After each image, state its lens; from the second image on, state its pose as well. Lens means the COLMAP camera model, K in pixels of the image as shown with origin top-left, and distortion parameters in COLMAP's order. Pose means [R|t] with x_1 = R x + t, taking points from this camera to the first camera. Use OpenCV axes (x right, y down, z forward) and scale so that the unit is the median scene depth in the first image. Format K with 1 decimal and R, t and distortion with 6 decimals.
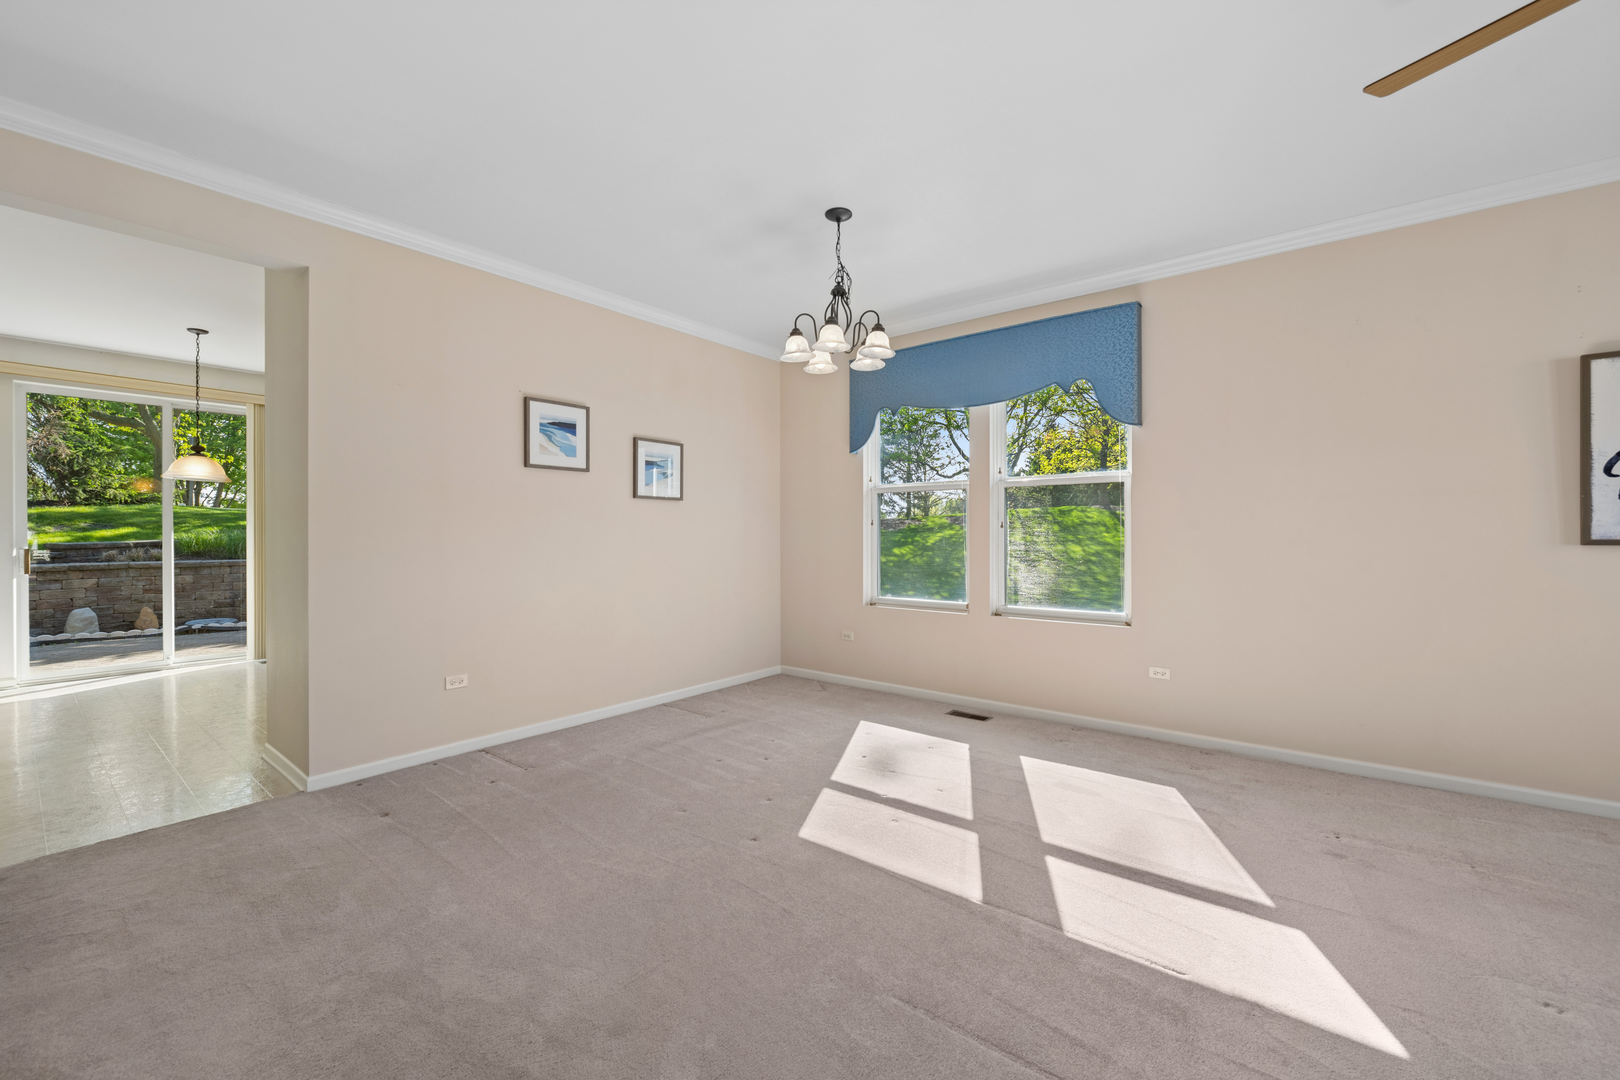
lens RADIAL K [[653.0, 0, 816.3], [0, 653.0, 535.0], [0, 0, 1]] dist [-0.011109, -0.000073]
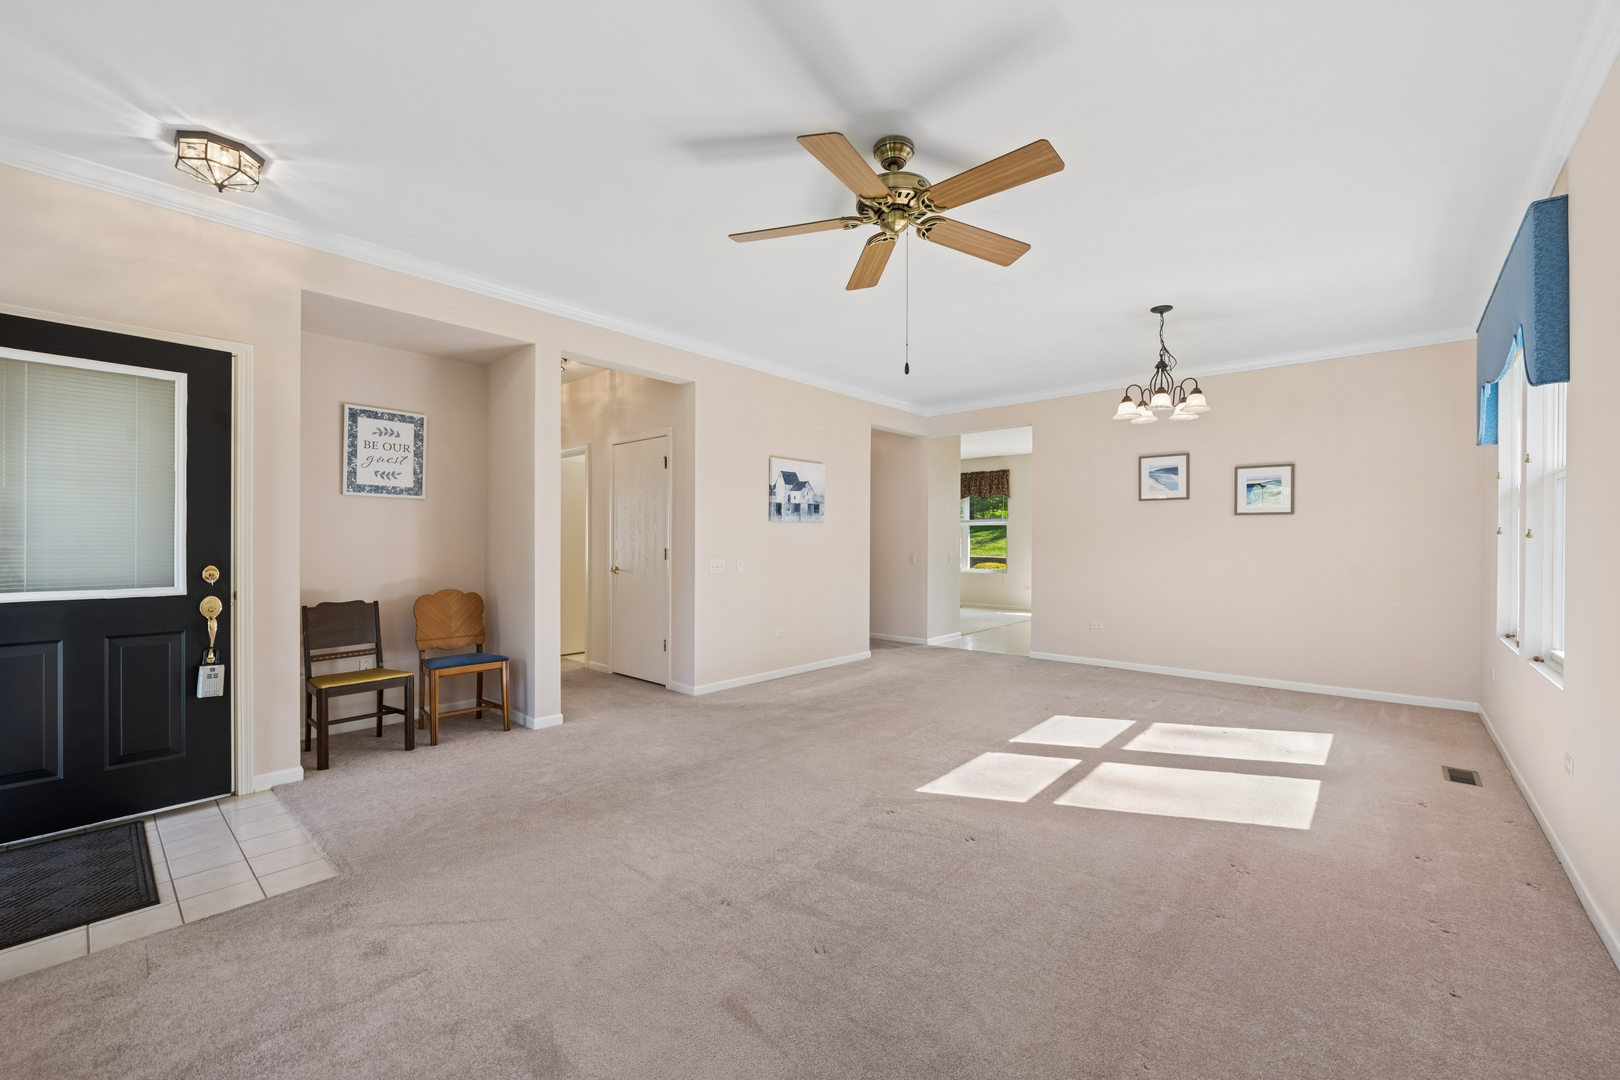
lens RADIAL K [[644.9, 0, 806.2], [0, 644.9, 547.9], [0, 0, 1]] dist [0.000792, 0.000010]
pose [[-0.060006, 0.012519, -0.998120, 1.016454], [-0.007773, 0.999885, 0.013009, -0.003742], [0.998168, 0.008539, -0.059902, 0.246985]]
